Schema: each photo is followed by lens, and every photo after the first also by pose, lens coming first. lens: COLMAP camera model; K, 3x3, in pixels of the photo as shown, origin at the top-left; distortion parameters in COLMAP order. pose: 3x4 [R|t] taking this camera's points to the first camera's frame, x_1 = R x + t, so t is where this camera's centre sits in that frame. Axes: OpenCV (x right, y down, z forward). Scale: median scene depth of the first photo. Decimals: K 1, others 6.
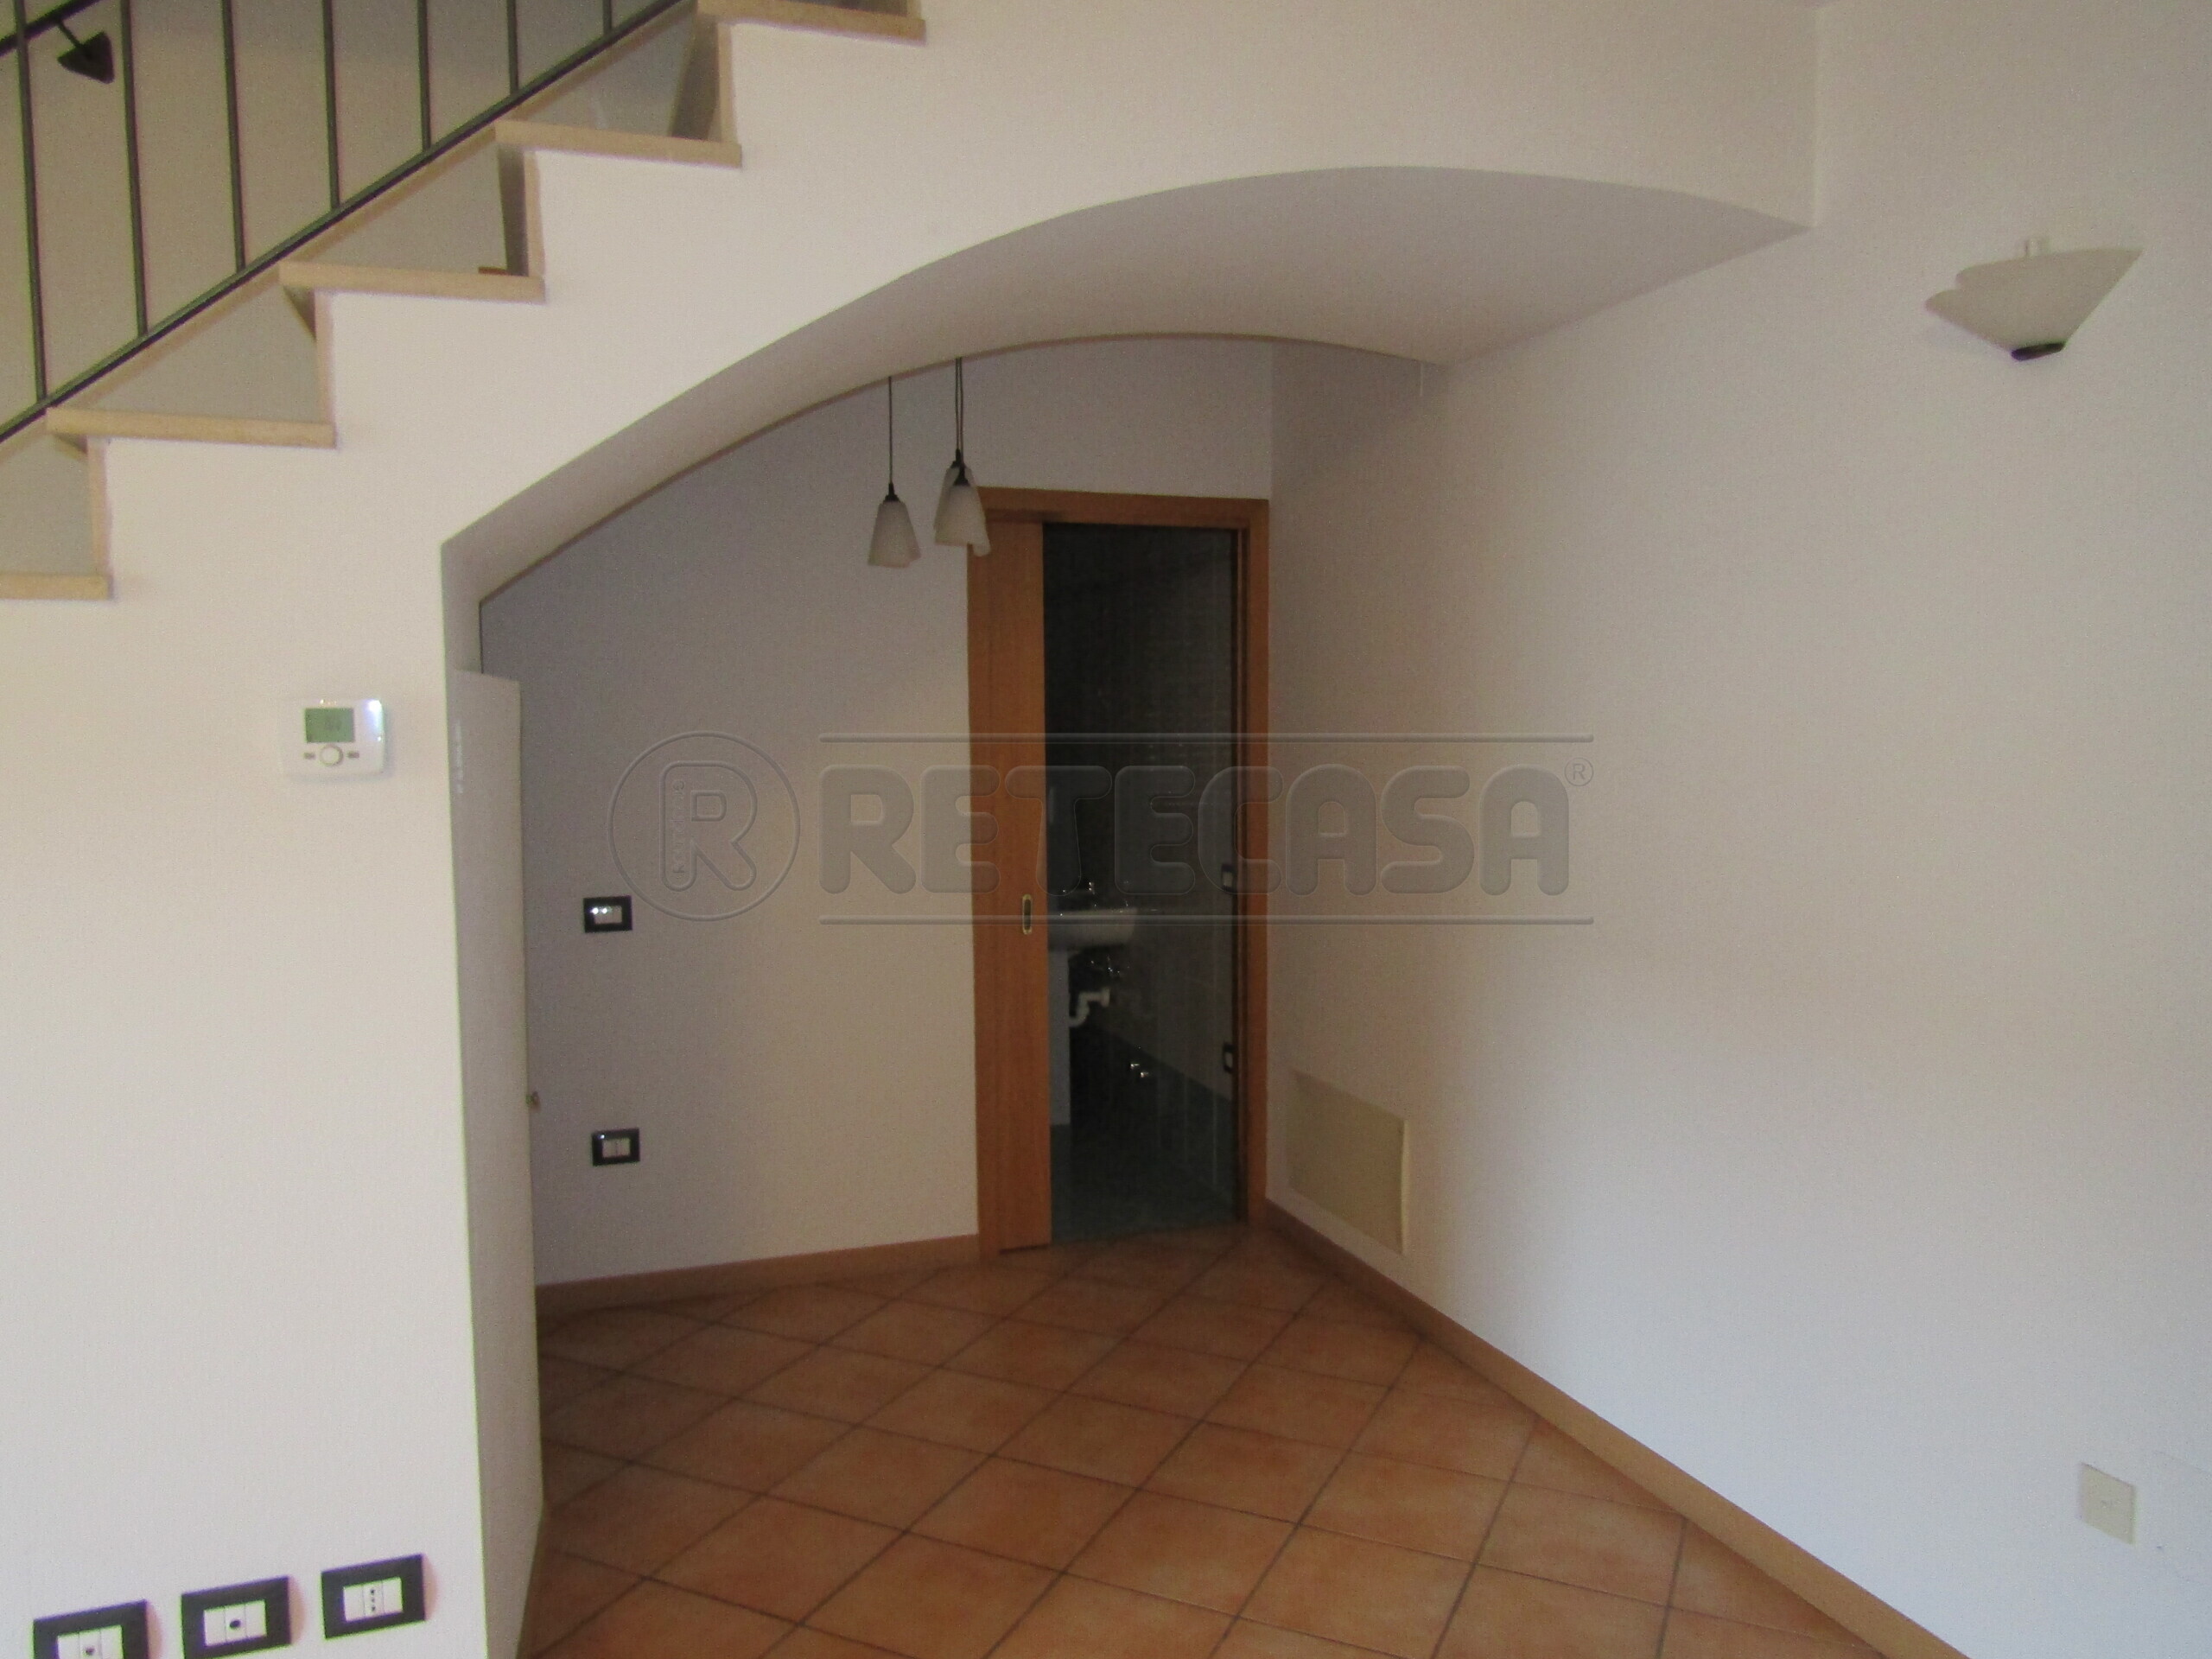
lens RADIAL K [[1570.3, 0, 1116.7], [0, 1570.3, 826.2], [0, 0, 1]] dist [-0.011364, -0.001957]
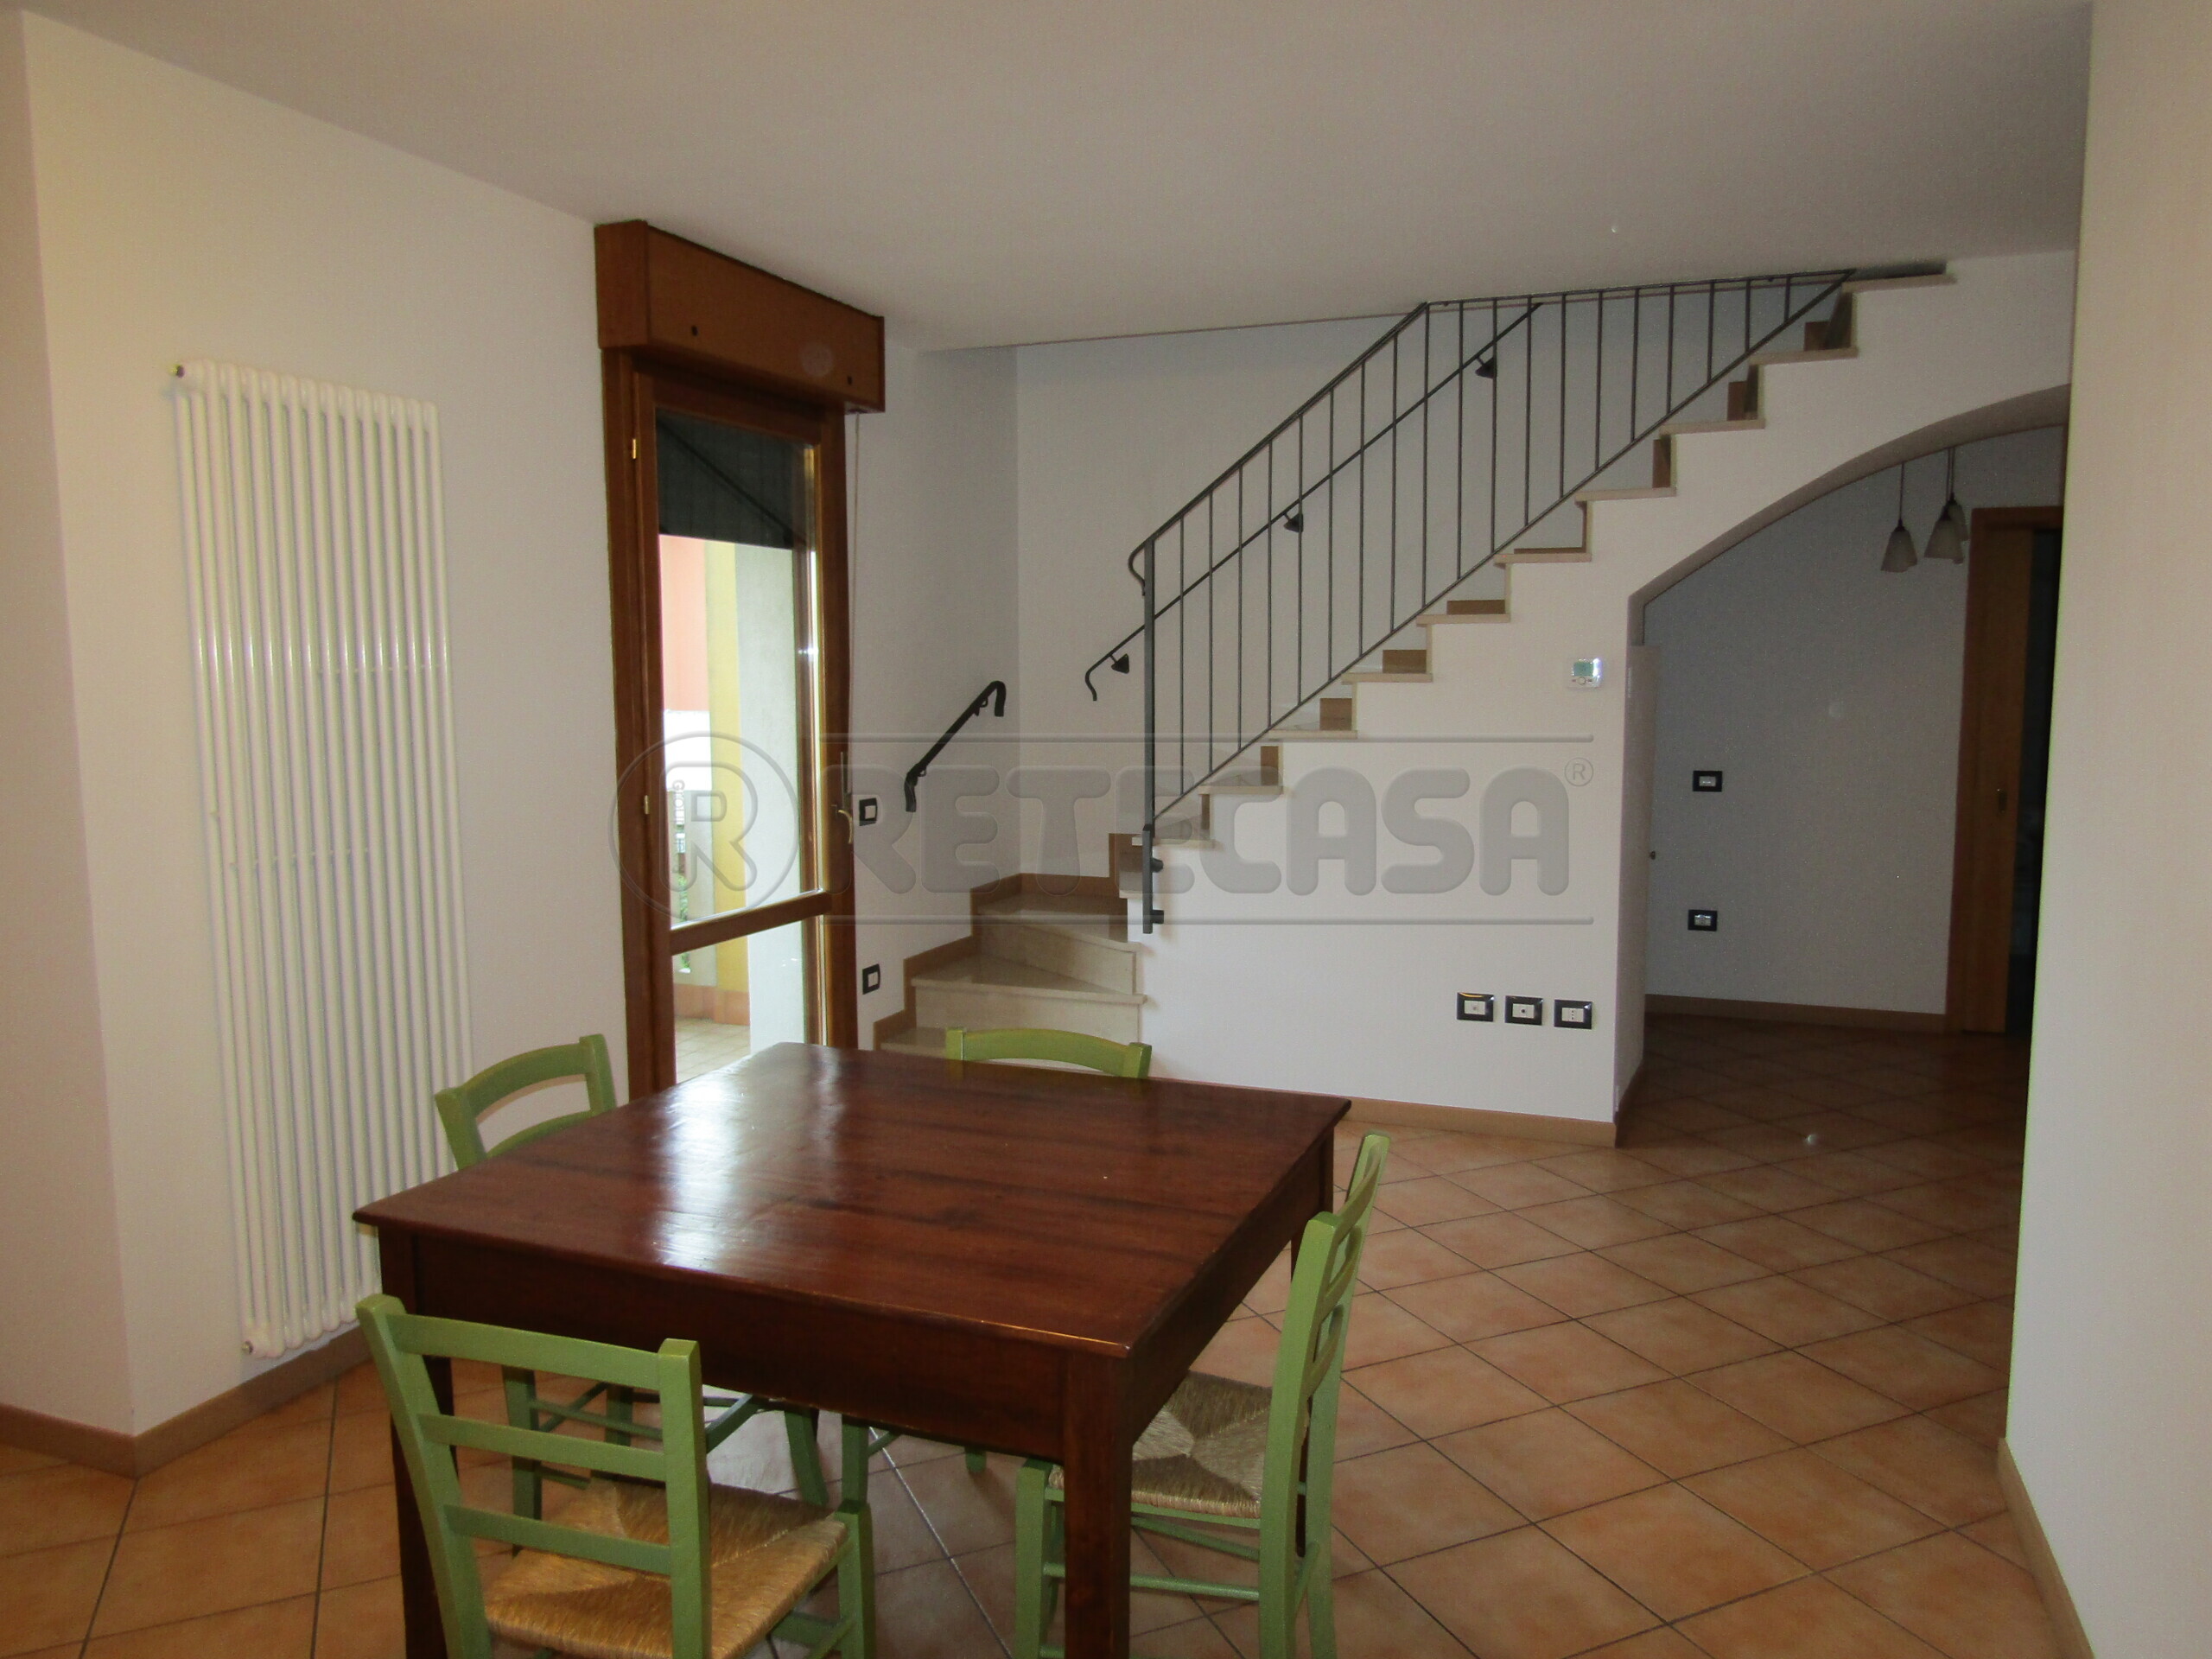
lens RADIAL K [[1570.3, 0, 1116.7], [0, 1570.3, 826.2], [0, 0, 1]] dist [-0.011364, -0.001957]
pose [[0.758806, 0.075553, -0.646919, 0.551583], [-0.048838, 0.997053, 0.059161, 0.070264], [0.649483, -0.013297, 0.760260, -1.330634]]
